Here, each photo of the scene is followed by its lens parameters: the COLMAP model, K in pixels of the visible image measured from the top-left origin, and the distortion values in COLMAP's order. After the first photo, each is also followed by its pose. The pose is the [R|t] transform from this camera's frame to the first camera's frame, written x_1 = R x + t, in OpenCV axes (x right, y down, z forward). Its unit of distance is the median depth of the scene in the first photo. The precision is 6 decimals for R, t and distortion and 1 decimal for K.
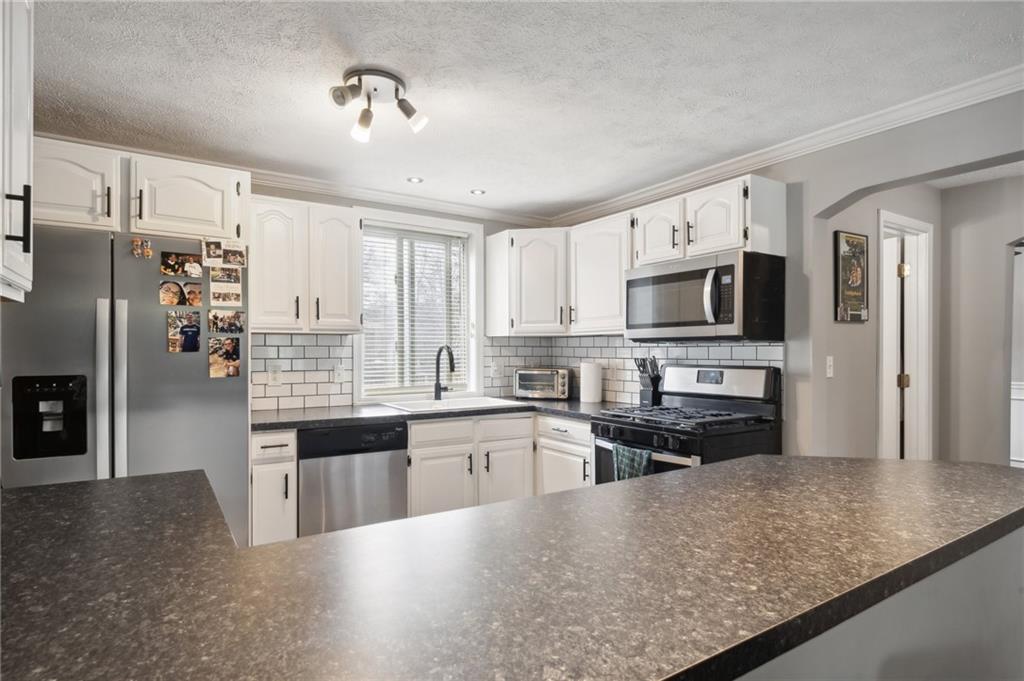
lens RADIAL K [[551.6, 0, 511.5], [0, 551.6, 350.2], [0, 0, 1]] dist [-0.005334, 0.000212]
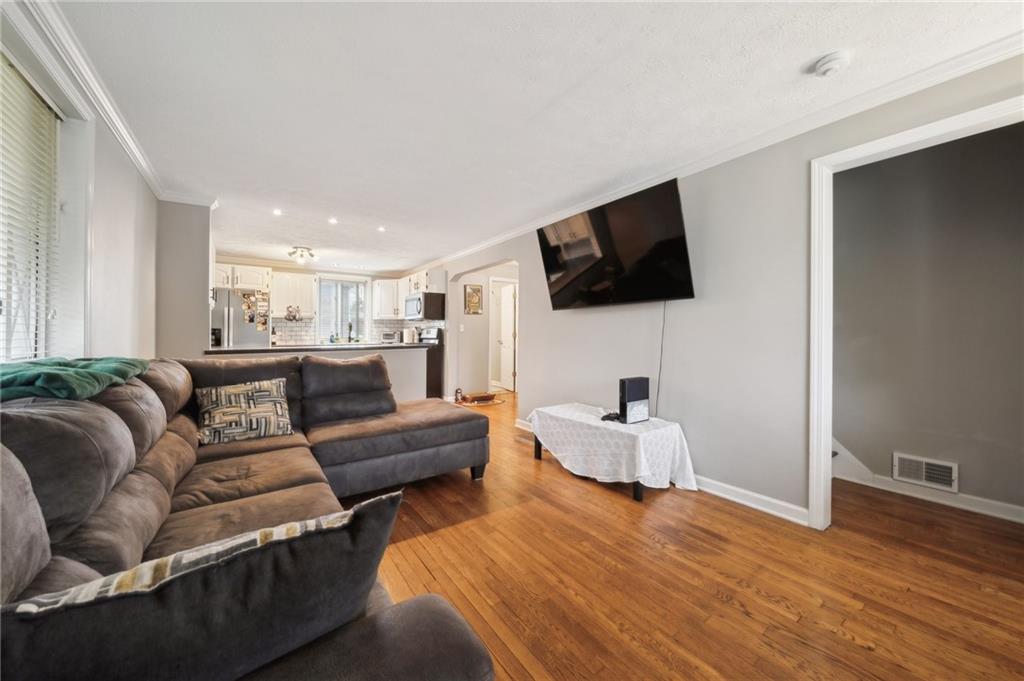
lens RADIAL K [[372.8, 0, 506.3], [0, 372.8, 330.7], [0, 0, 1]] dist [-0.000310, 0.000245]
pose [[0.999822, -0.000434, 0.018837, 0.774794], [0.000614, 0.999954, -0.009538, 0.061811], [-0.018832, 0.009547, 0.999777, -1.091321]]
